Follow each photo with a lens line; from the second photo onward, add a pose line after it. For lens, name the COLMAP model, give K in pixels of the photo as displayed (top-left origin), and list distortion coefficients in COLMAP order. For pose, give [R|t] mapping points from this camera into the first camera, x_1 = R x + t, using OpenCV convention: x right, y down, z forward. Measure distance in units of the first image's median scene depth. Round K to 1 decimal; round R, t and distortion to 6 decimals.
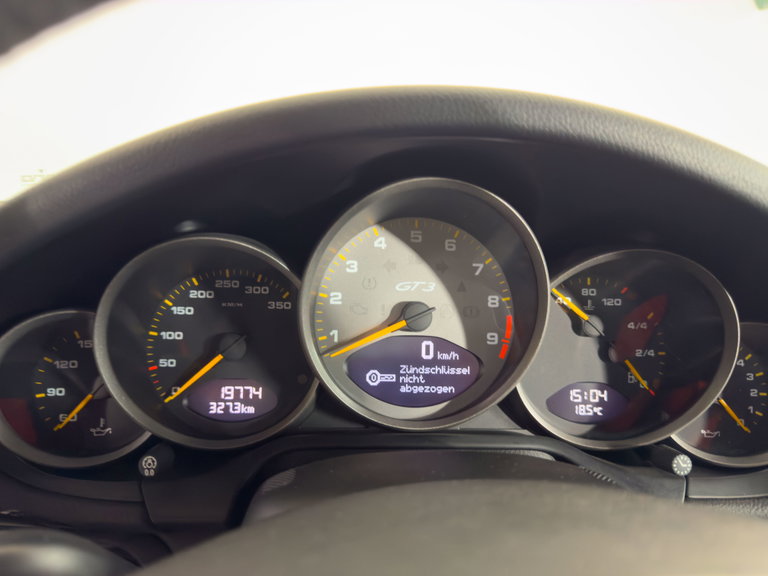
lens RADIAL K [[531.9, 0, 384.0], [0, 531.9, 288.0], [0, 0, 1]] dist [-0.008337, -0.002818]
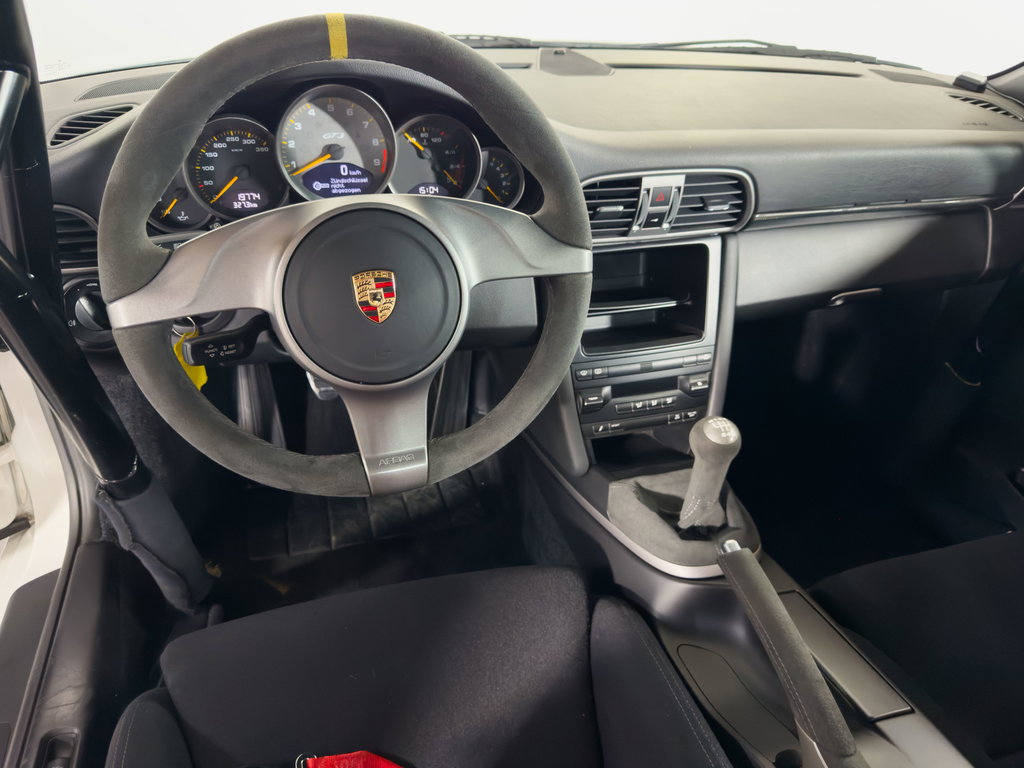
lens RADIAL K [[709.2, 0, 512.0], [0, 709.2, 384.0], [0, 0, 1]] dist [-0.008337, -0.002818]
pose [[0.973724, -0.108408, 0.200271, 0.078281], [0.024617, 0.924379, 0.380681, -0.132828], [-0.226395, -0.365748, 0.902759, -1.795530]]
